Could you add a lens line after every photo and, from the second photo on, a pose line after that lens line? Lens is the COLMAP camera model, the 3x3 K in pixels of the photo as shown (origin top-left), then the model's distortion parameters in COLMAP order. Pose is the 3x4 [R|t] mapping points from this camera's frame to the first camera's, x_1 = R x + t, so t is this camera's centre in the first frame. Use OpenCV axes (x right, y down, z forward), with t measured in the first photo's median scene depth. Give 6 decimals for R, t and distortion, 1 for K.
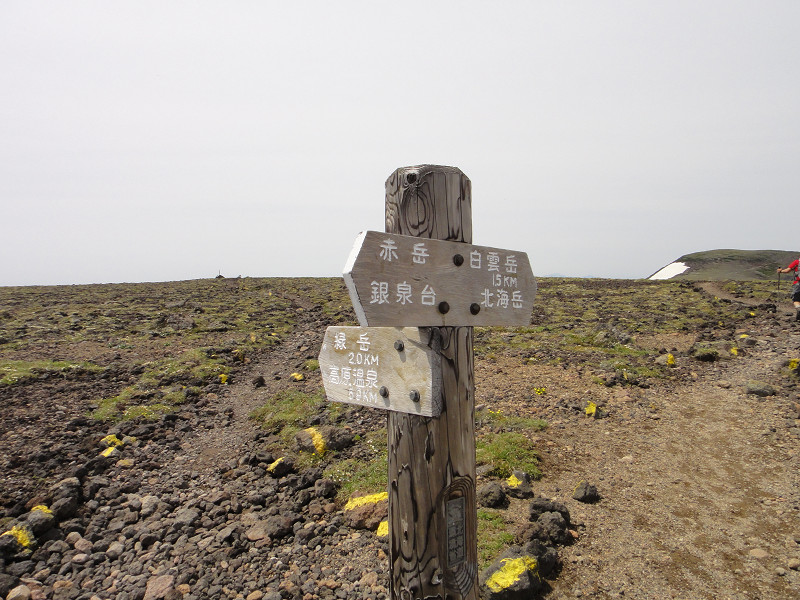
lens RADIAL K [[614.6, 0, 399.9], [0, 614.6, 298.1], [0, 0, 1]] dist [0.047993, -0.004797]
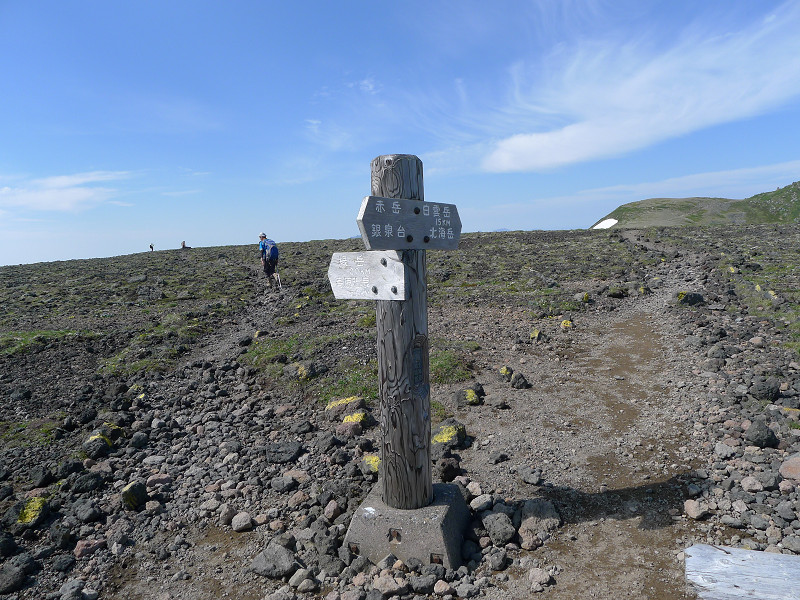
lens RADIAL K [[603.6, 0, 396.4], [0, 603.6, 302.5], [0, 0, 1]] dist [-0.048498, -0.003632]
pose [[0.994460, -0.029423, 0.100913, -0.139313], [0.019753, 0.995232, 0.095515, 0.031597], [-0.103242, -0.092992, 0.990300, -0.683510]]
